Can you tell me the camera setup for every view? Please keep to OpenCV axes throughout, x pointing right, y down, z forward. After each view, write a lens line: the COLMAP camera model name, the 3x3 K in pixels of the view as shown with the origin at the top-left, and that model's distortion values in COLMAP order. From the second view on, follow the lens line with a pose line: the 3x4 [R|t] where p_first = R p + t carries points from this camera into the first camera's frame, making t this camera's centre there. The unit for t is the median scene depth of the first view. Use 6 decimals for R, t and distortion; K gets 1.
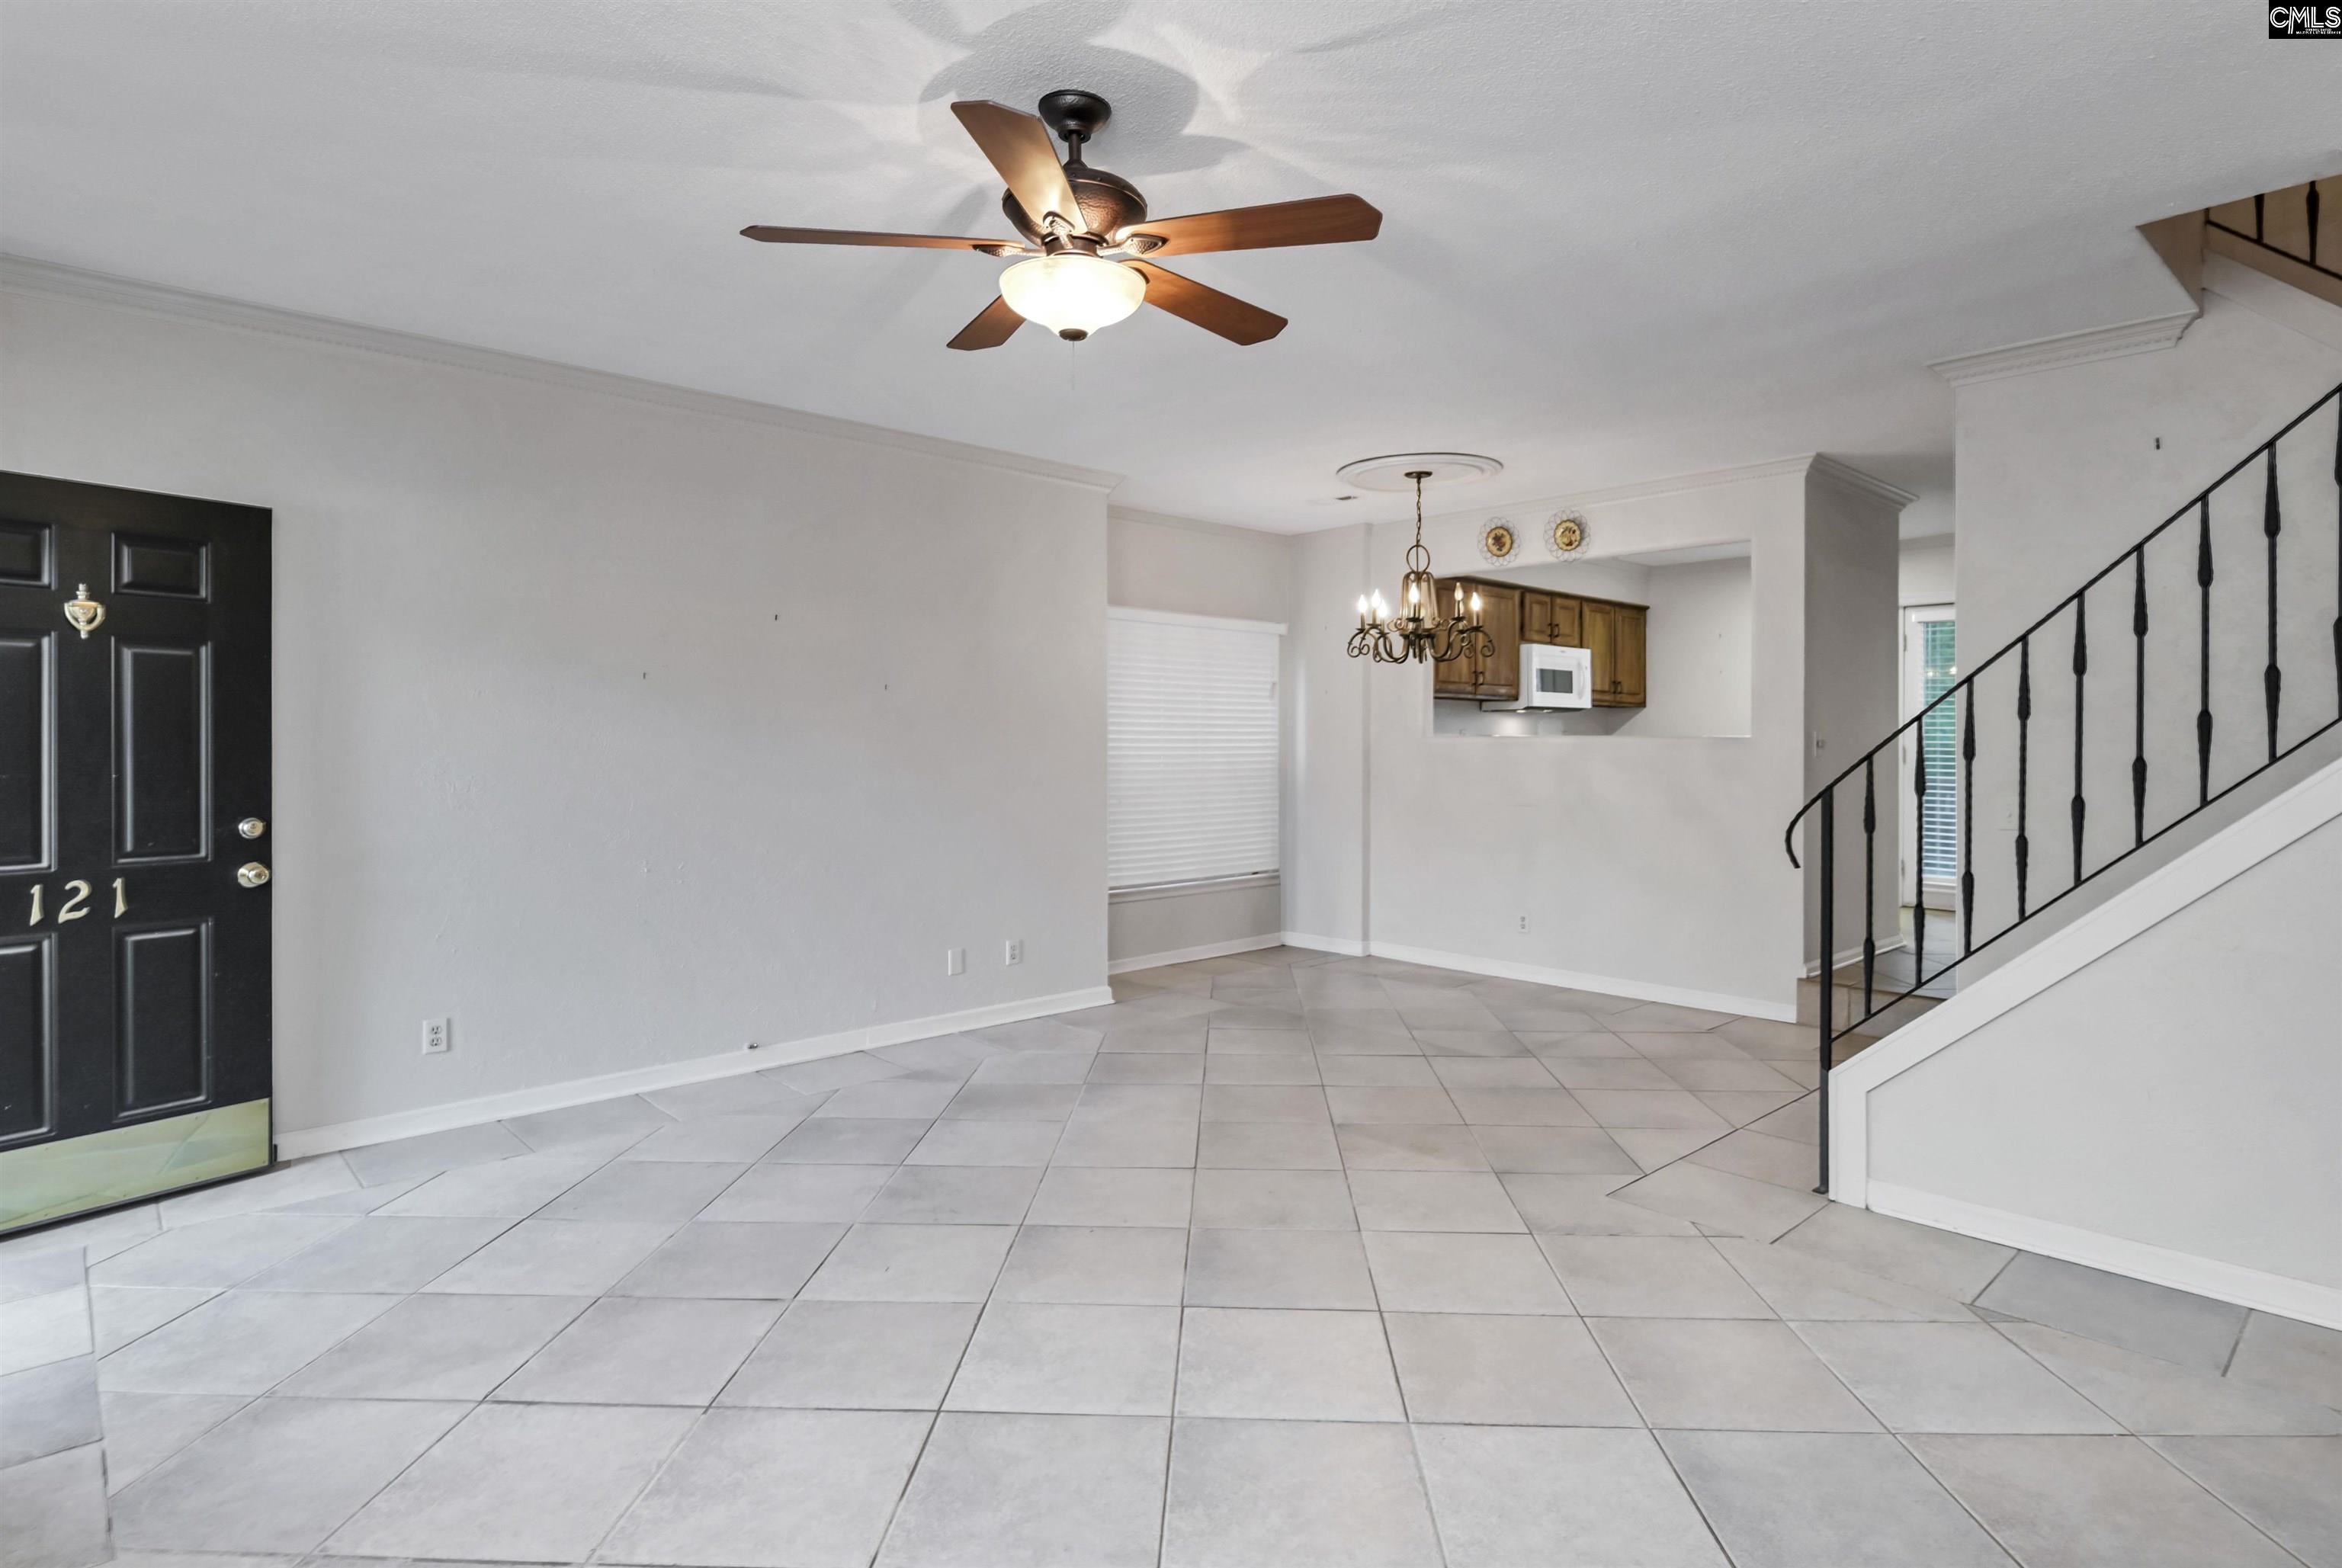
lens RADIAL K [[1210.3, 0, 1182.2], [0, 1210.3, 746.7], [0, 0, 1]] dist [0.003935, -0.007524]
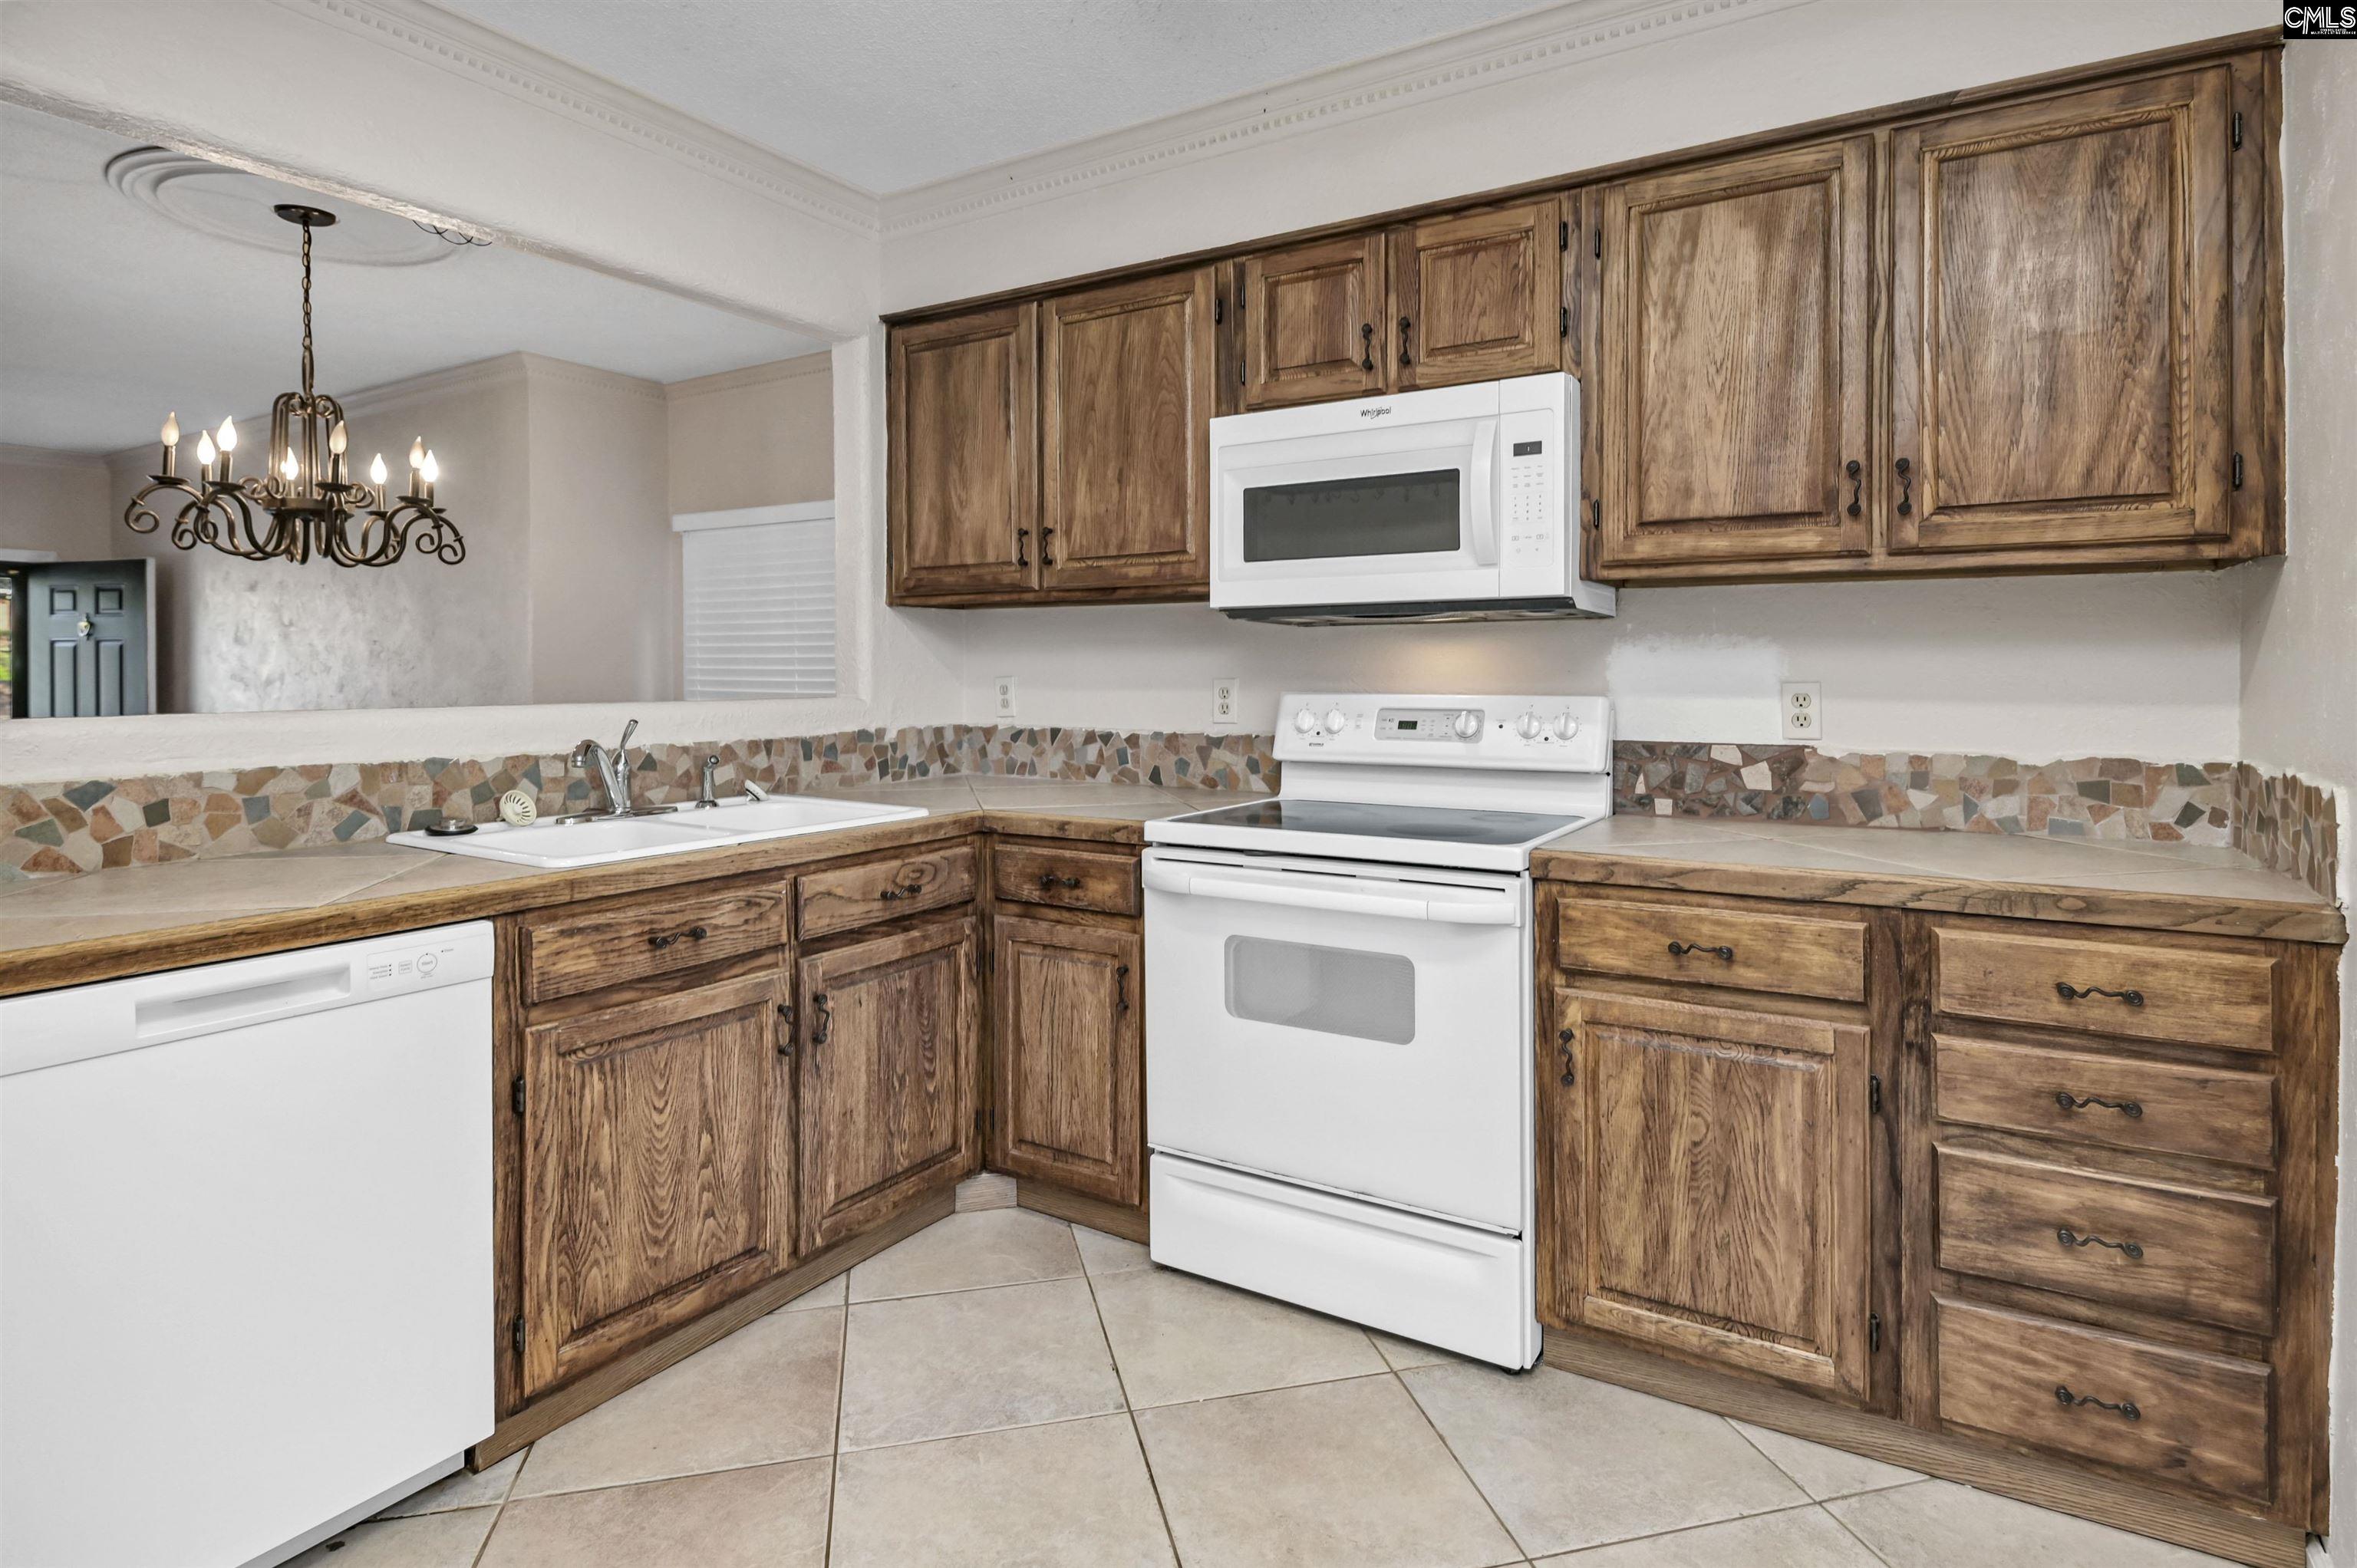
lens RADIAL K [[1218.0, 0, 1182.9], [0, 1218.0, 689.6], [0, 0, 1]] dist [0.003935, -0.007524]
pose [[0.258970, 0.011317, -0.965819, 0.733518], [-0.001836, 0.999935, 0.011224, -0.018299], [0.965884, -0.001133, 0.258974, 1.098095]]
